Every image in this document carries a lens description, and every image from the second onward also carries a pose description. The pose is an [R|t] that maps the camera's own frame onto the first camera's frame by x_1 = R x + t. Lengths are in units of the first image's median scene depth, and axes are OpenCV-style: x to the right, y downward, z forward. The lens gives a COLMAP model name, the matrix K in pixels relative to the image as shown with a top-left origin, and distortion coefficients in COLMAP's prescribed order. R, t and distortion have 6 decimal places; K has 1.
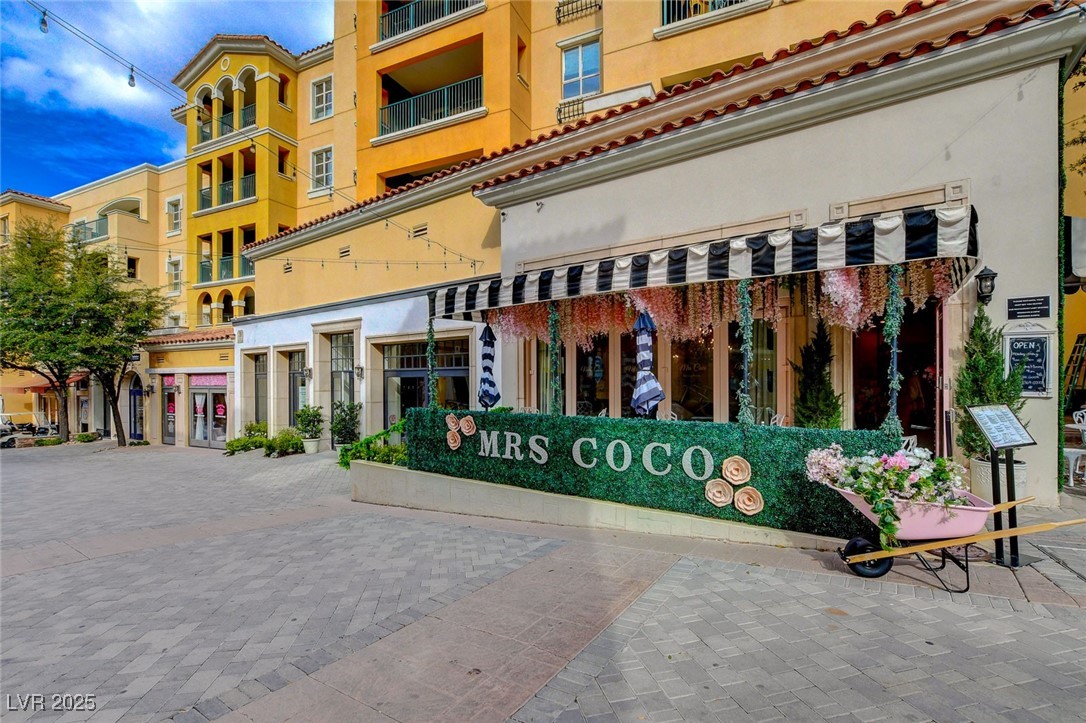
lens RADIAL K [[484.9, 0, 541.4], [0, 484.9, 384.7], [0, 0, 1]] dist [-0.016732, 0.000432]
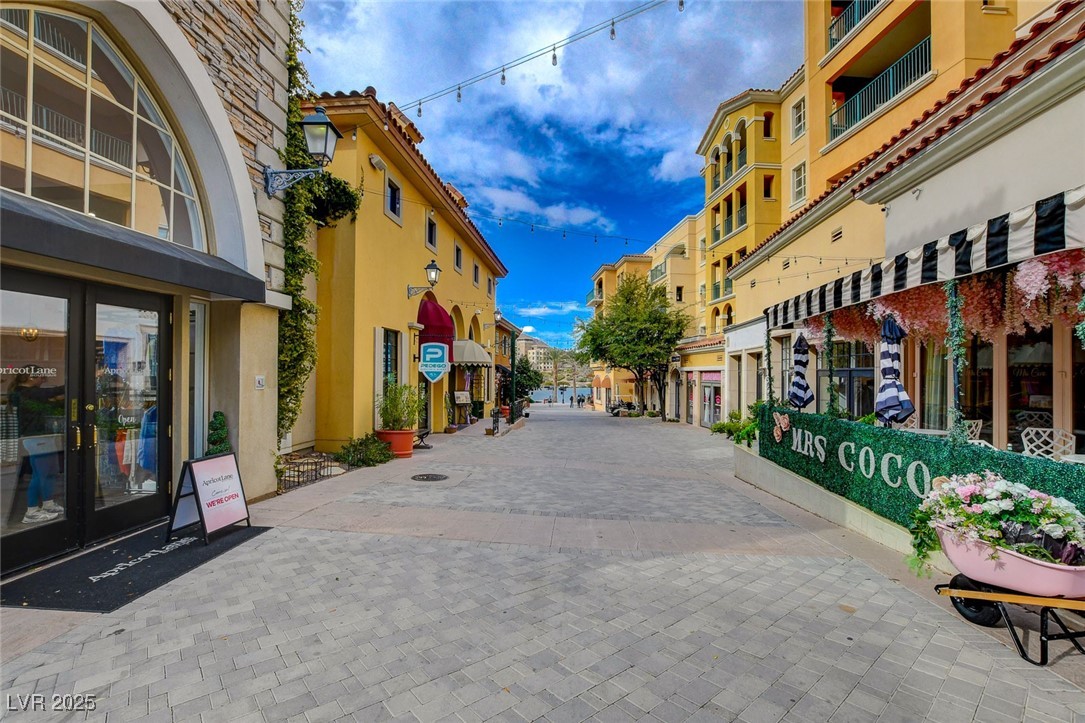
lens RADIAL K [[477.0, 0, 541.7], [0, 477.0, 371.2], [0, 0, 1]] dist [-0.022307, 0.000093]
pose [[0.489438, 0.000780, -0.872038, 0.284840], [-0.013680, 0.999883, -0.006784, -0.011432], [0.871931, 0.015250, 0.489392, -0.031043]]
